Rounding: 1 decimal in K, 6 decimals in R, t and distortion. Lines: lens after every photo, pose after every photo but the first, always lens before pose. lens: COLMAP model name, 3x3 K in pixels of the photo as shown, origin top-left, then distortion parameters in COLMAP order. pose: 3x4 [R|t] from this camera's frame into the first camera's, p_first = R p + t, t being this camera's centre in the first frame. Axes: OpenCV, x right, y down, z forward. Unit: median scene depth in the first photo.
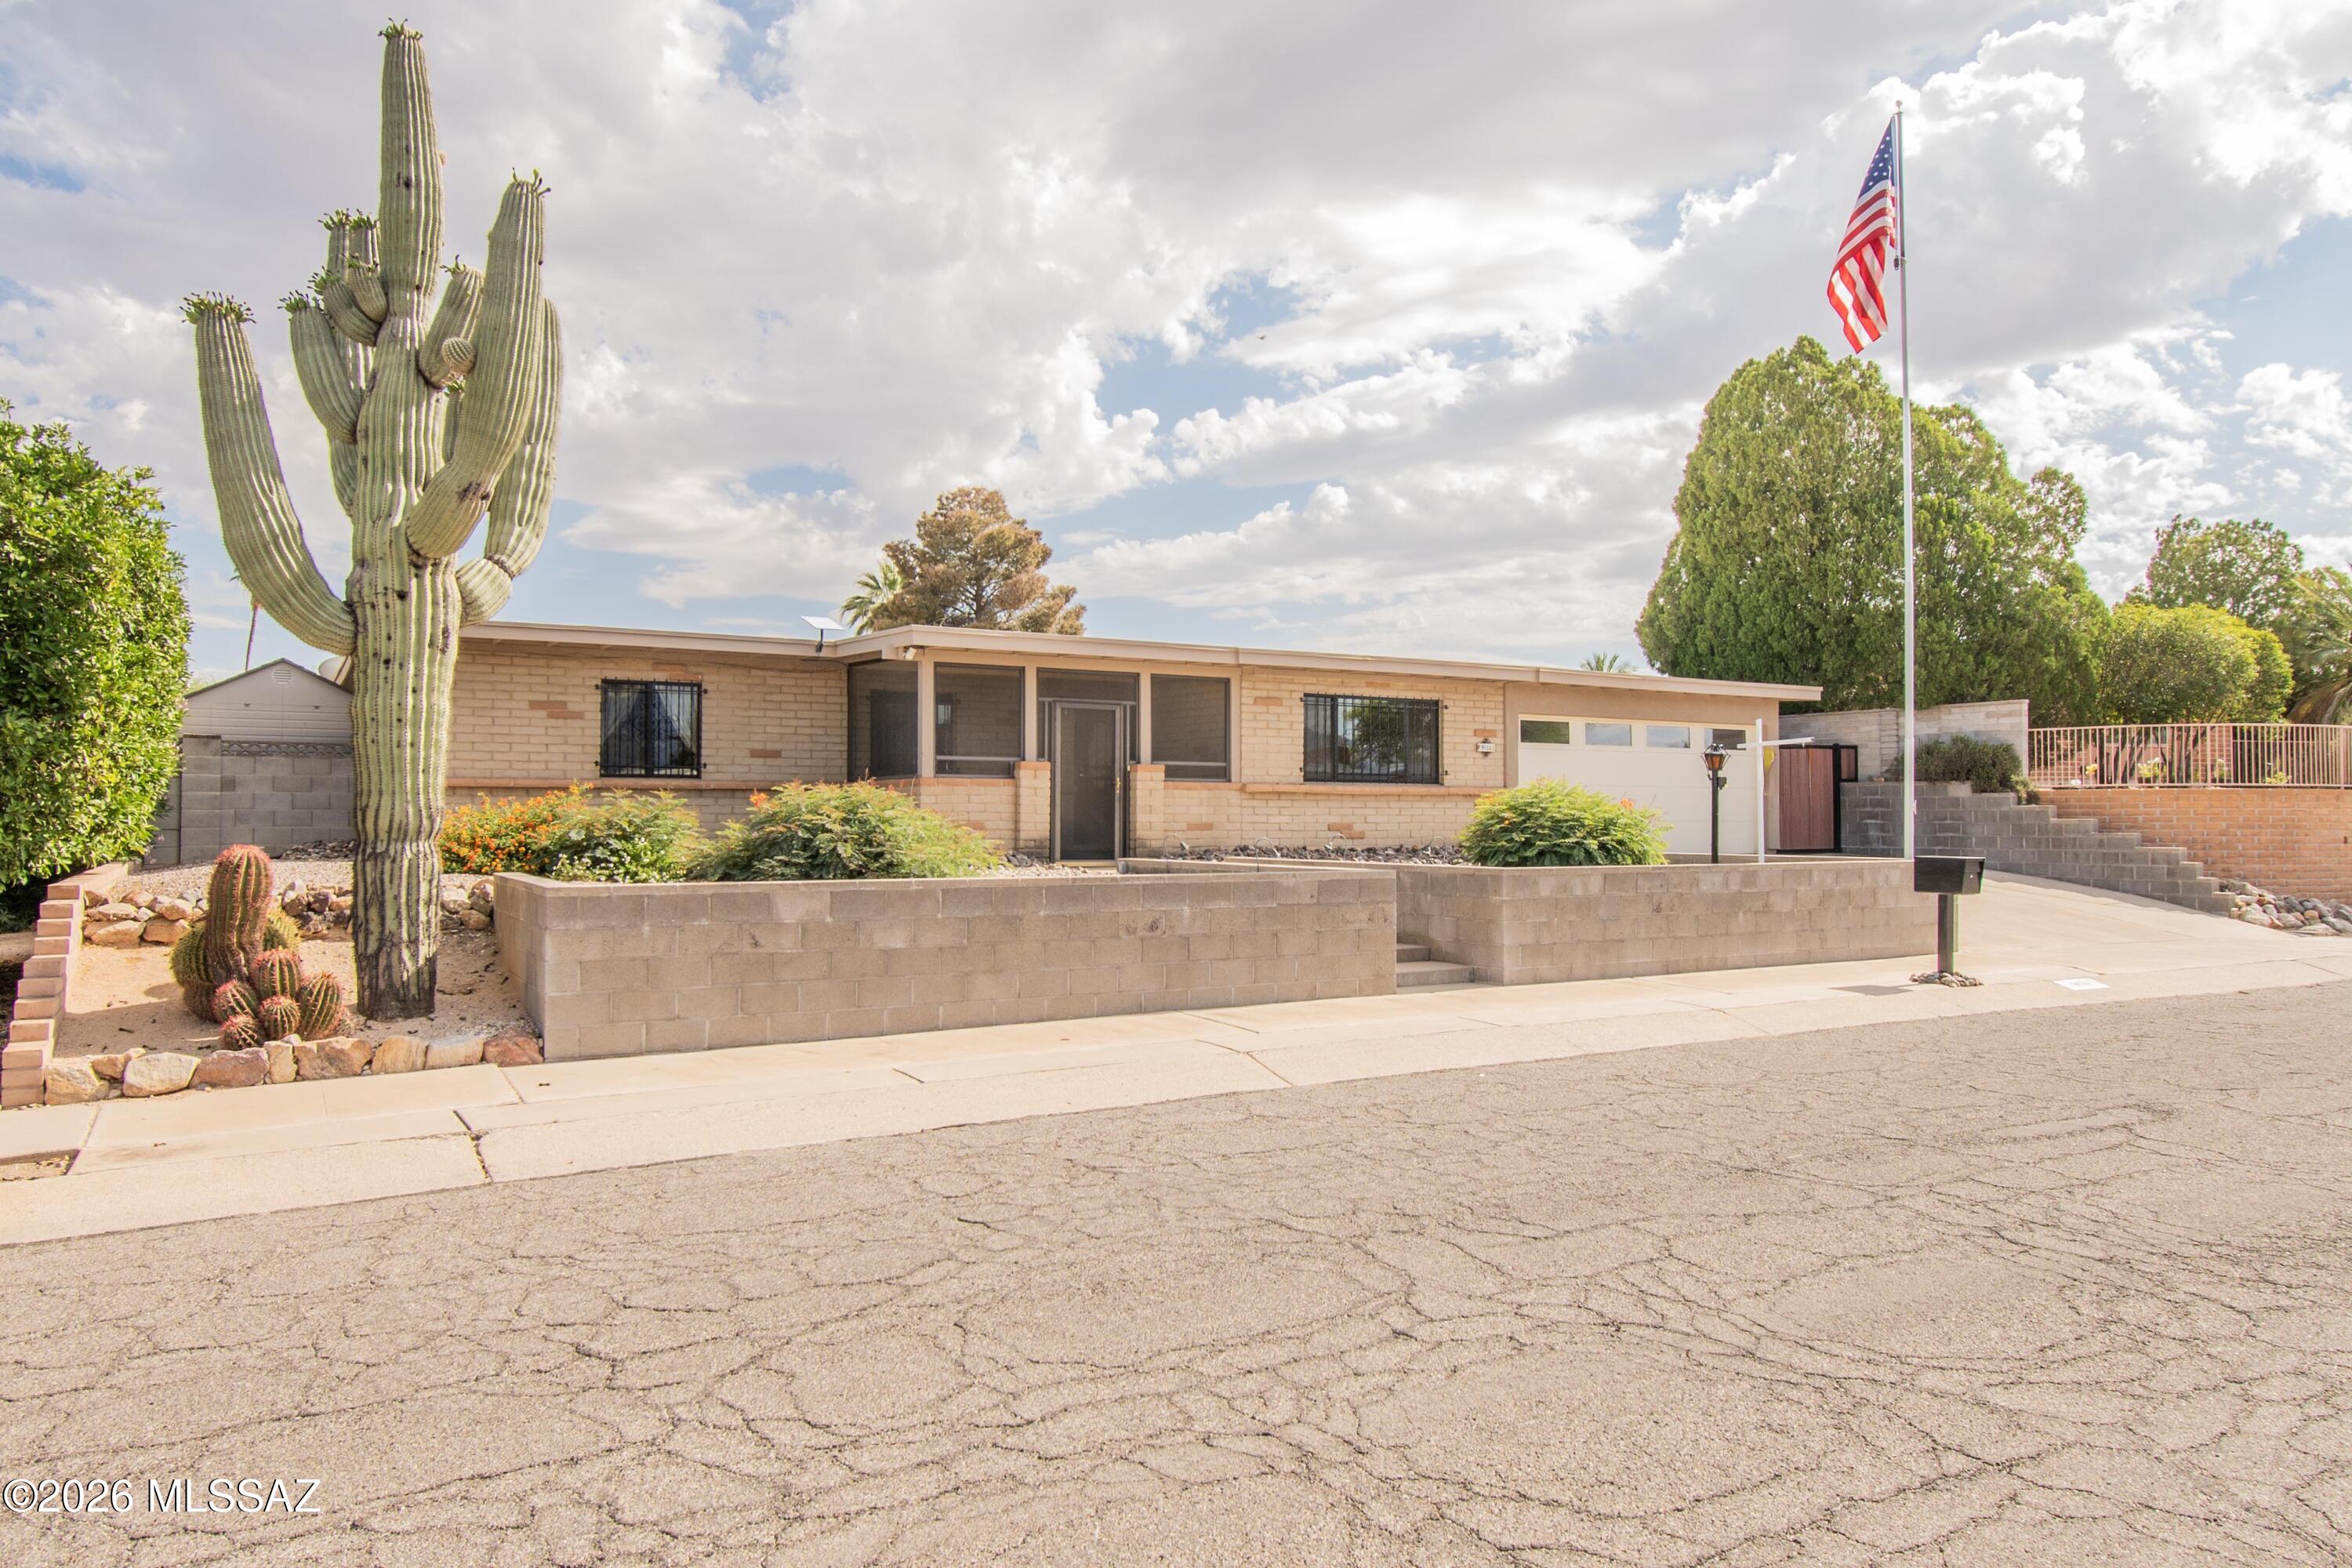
lens RADIAL K [[1522.4, 0, 1176.0], [0, 1522.4, 784.0], [0, 0, 1]] dist [0.001771, 0.000142]
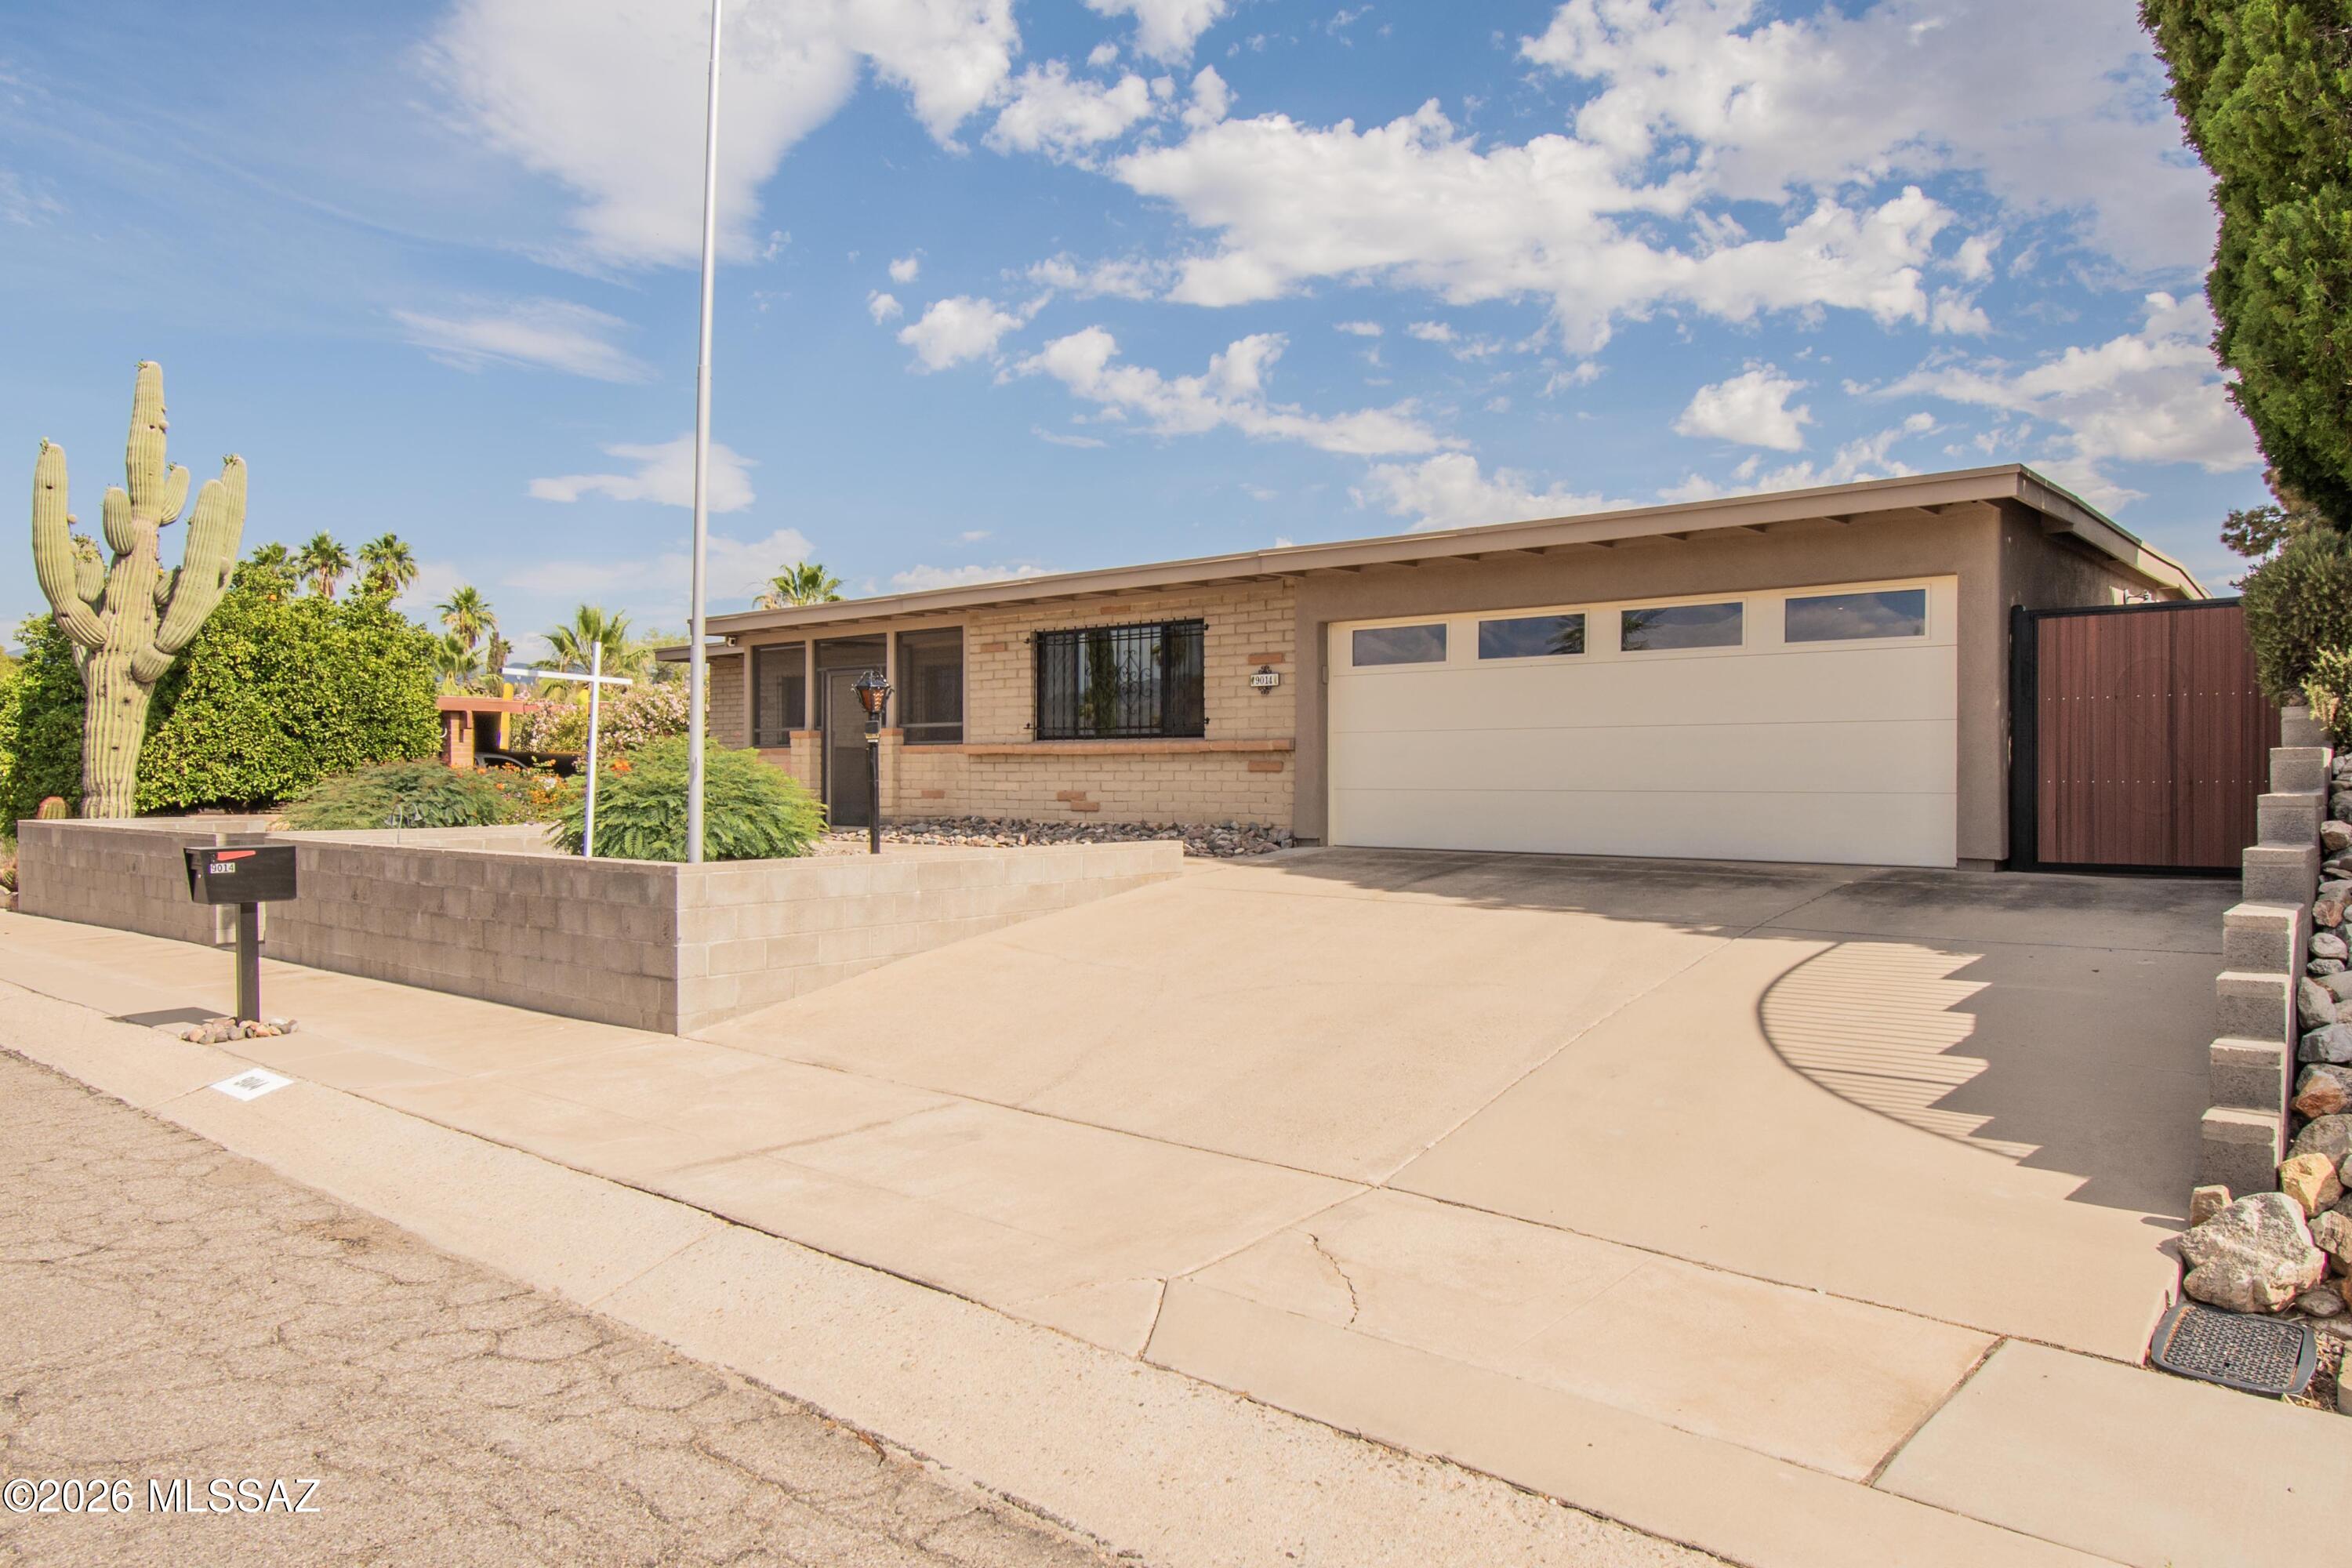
lens RADIAL K [[1522.4, 0, 1176.0], [0, 1522.4, 784.0], [0, 0, 1]] dist [0.001771, 0.000142]
pose [[0.344101, 0.003135, -0.938927, 0.892251], [0.022648, 0.999676, 0.011638, 0.014306], [0.938659, -0.025269, 0.343919, 0.799591]]
